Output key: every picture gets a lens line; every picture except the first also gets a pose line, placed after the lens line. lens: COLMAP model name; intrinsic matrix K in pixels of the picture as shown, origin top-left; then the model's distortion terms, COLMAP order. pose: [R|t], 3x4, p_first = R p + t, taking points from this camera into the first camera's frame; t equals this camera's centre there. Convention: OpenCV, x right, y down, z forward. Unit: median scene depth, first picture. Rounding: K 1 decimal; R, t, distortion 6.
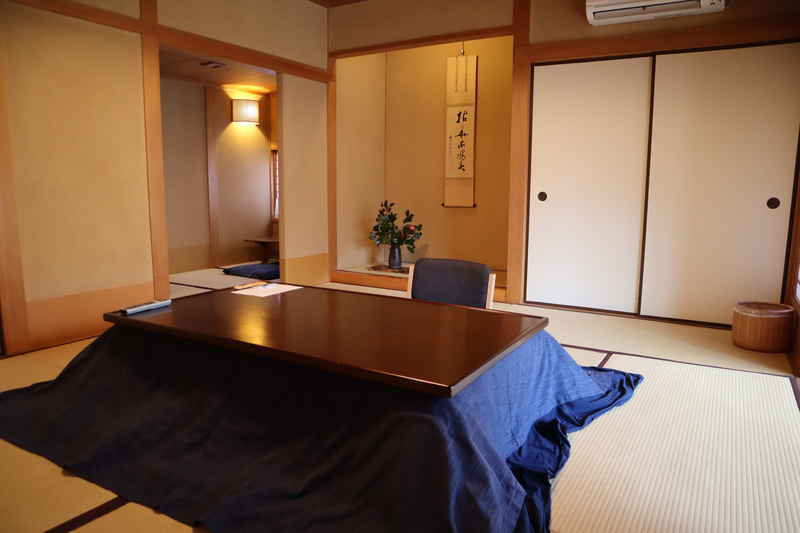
lens RADIAL K [[564.0, 0, 399.4], [0, 564.0, 268.2], [0, 0, 1]] dist [-0.065514, 0.012649]
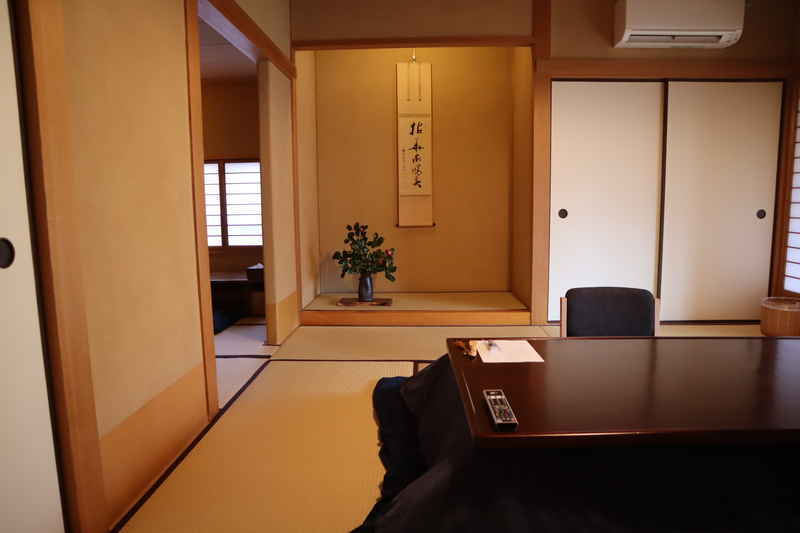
lens RADIAL K [[564.0, 0, 402.6], [0, 564.0, 264.6], [0, 0, 1]] dist [-0.065514, 0.012649]
pose [[0.865513, -0.068937, 0.496120, -0.382928], [0.085796, 0.996249, -0.011246, -0.040164], [-0.493484, 0.052298, 0.868181, 0.228030]]
